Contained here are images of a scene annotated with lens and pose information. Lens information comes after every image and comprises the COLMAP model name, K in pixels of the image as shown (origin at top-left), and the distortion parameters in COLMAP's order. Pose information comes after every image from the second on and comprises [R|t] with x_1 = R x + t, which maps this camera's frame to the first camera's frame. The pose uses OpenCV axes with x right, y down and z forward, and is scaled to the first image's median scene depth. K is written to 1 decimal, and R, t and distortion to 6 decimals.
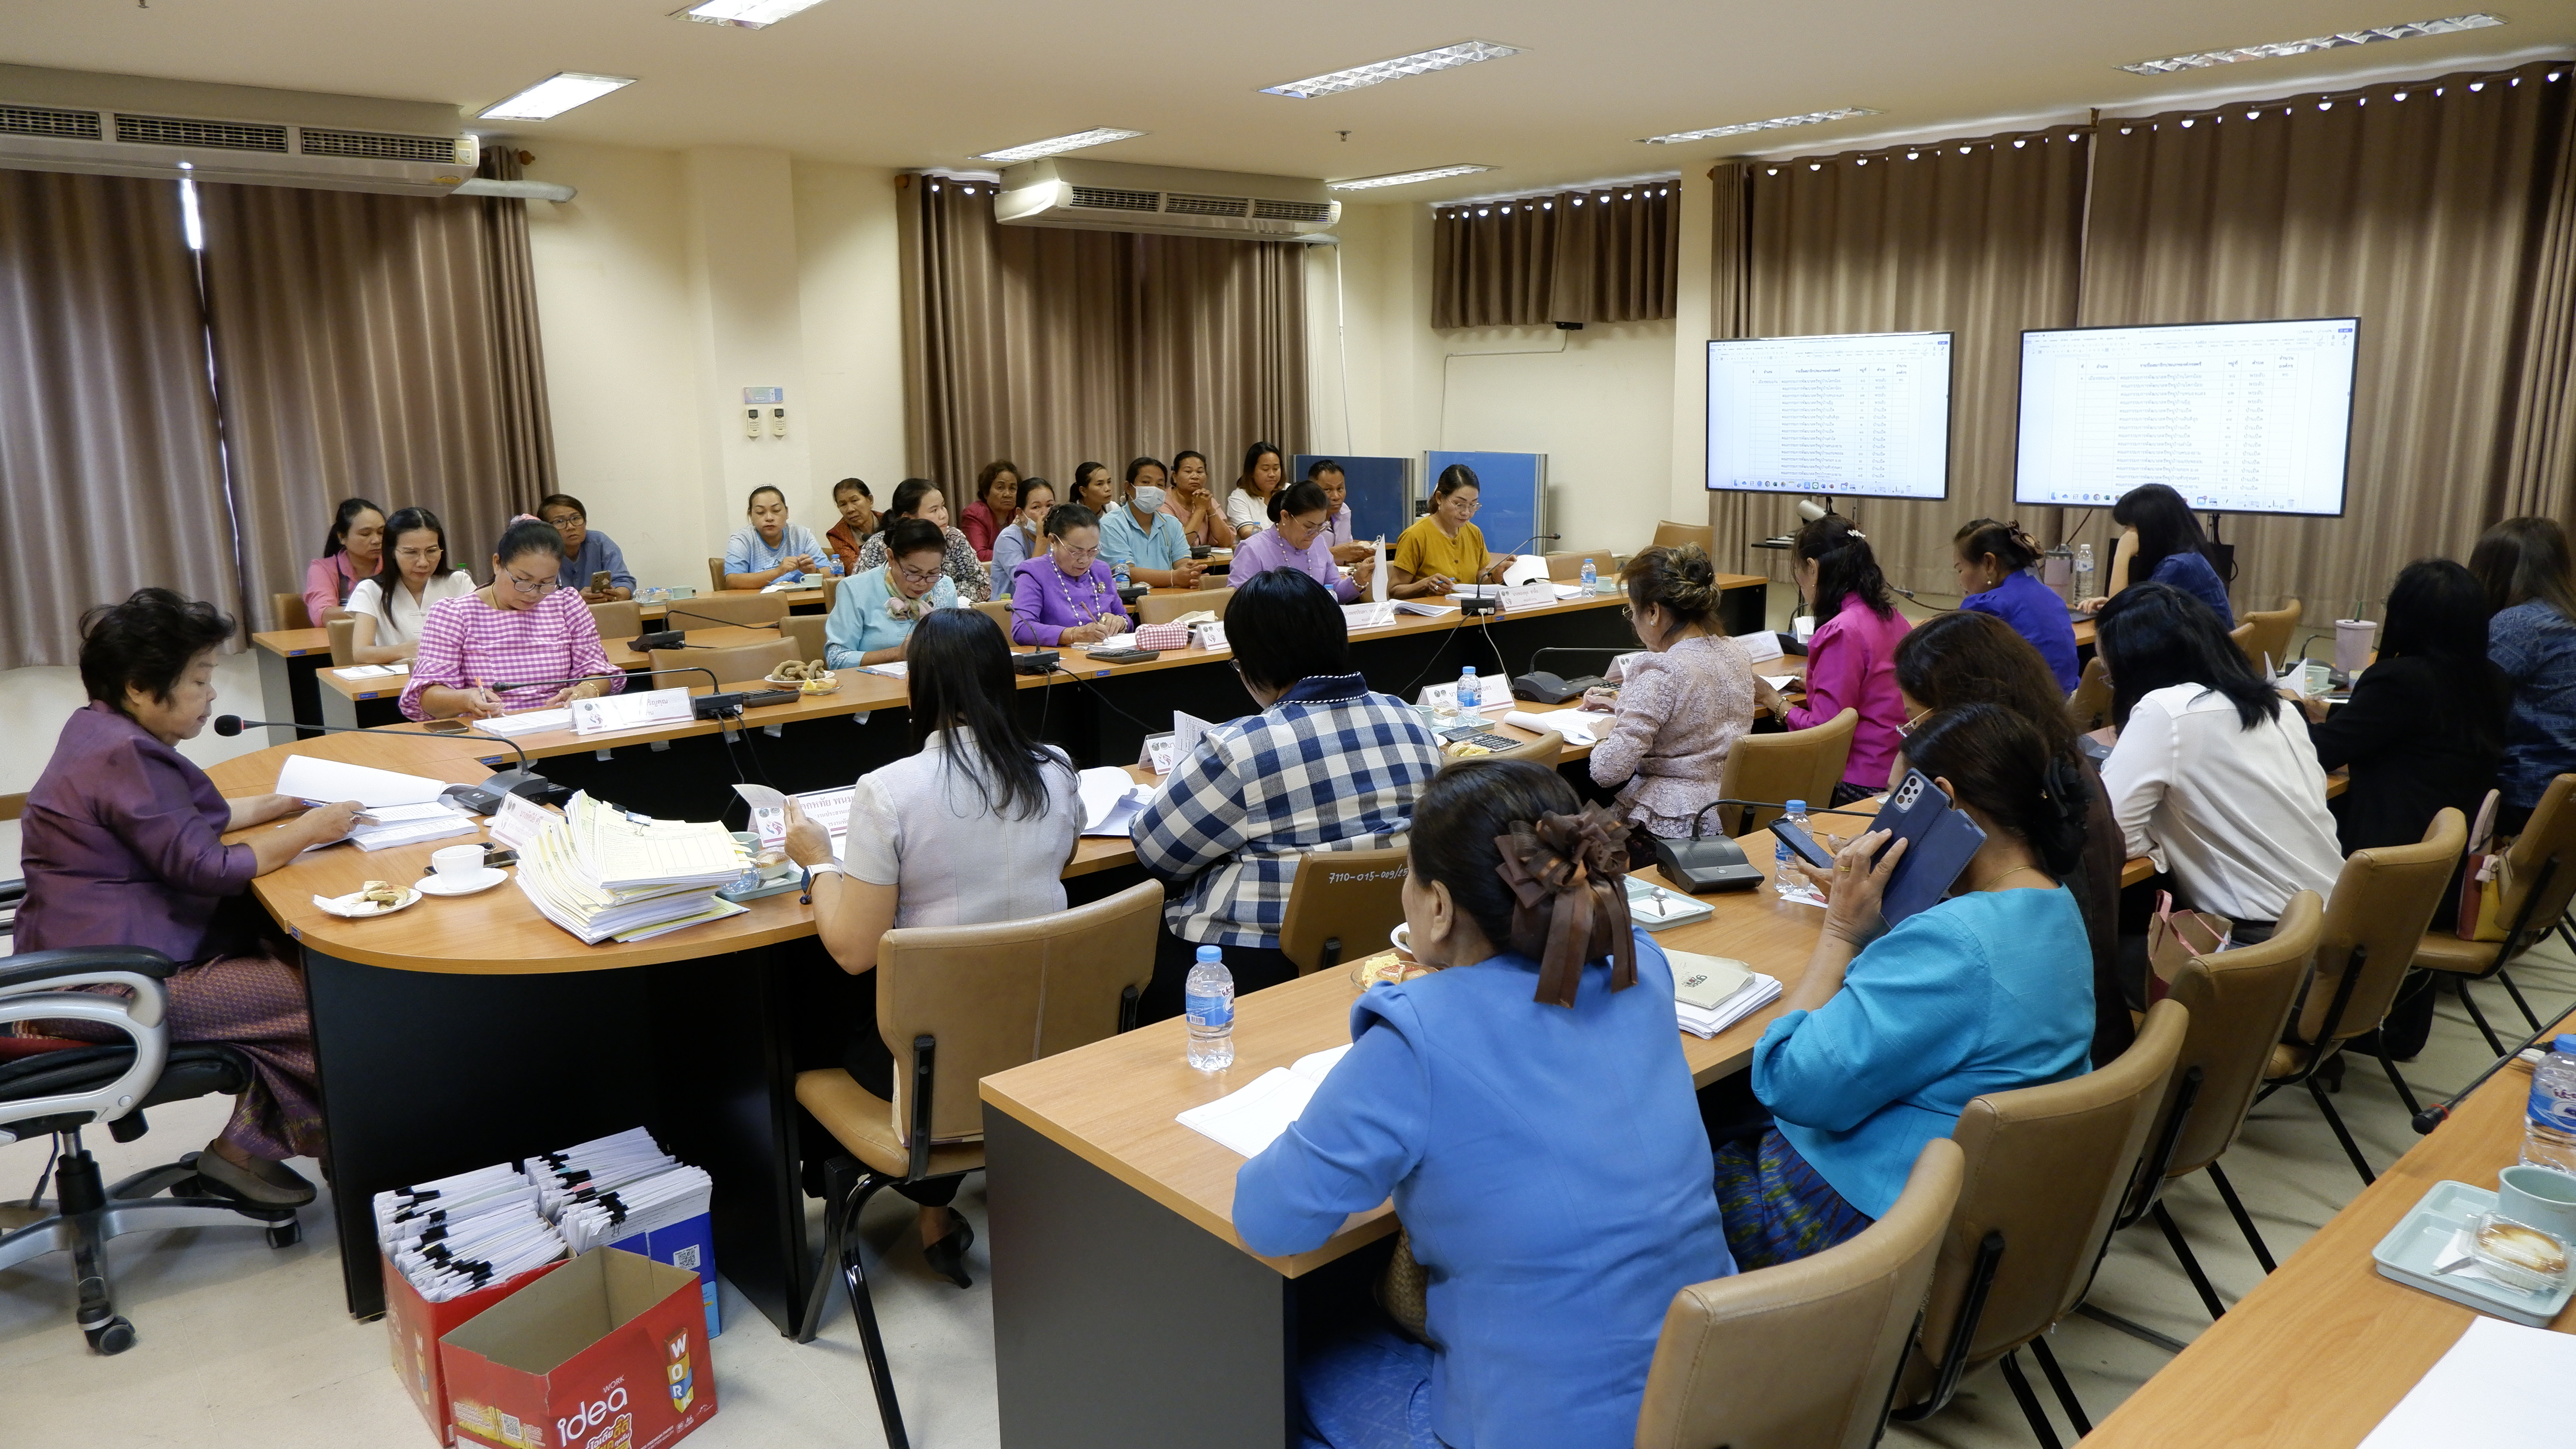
lens RADIAL K [[1658.1, 0, 1288.0], [0, 1658.1, 724.5], [0, 0, 1]] dist [-0.001837, -0.000034]
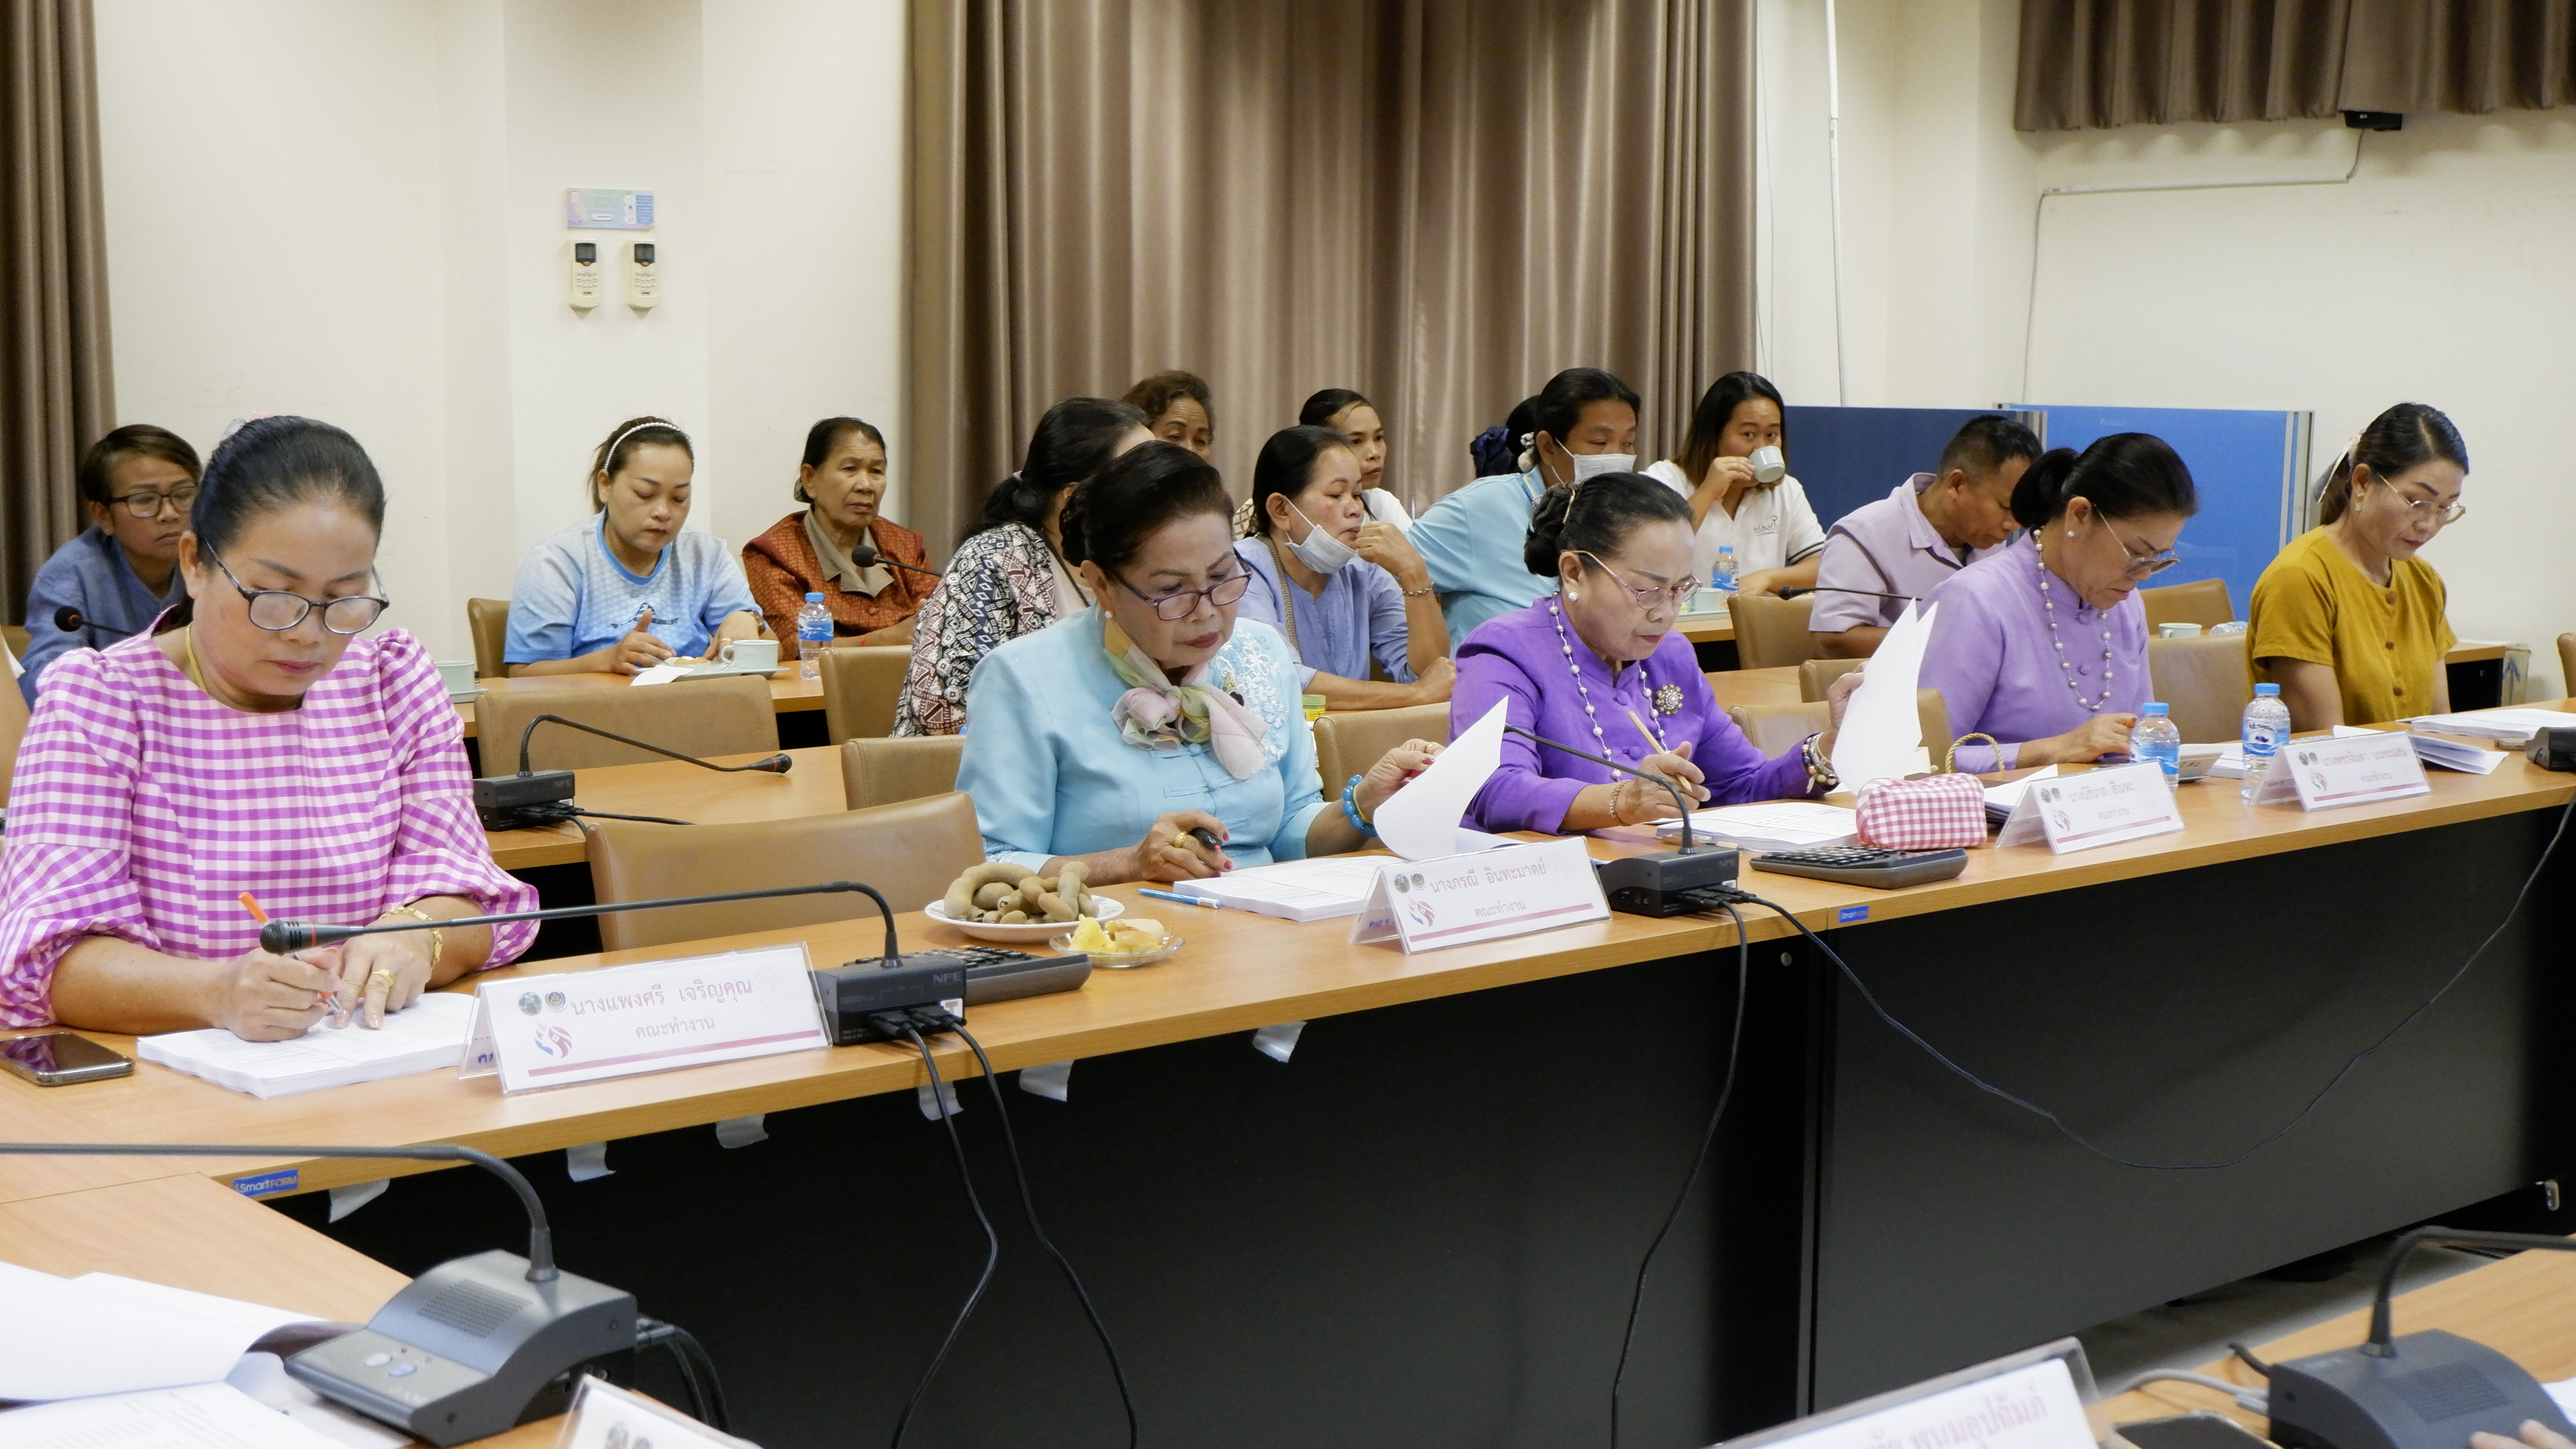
lens RADIAL K [[3283.1, 0, 1288.0], [0, 3283.1, 724.5], [0, 0, 1]] dist [0.002274, 0.002089]
pose [[0.999820, 0.018944, -0.001057, -0.152845], [-0.018966, 0.996371, -0.082973, -0.007631], [-0.000519, 0.082978, 0.996551, 0.210651]]
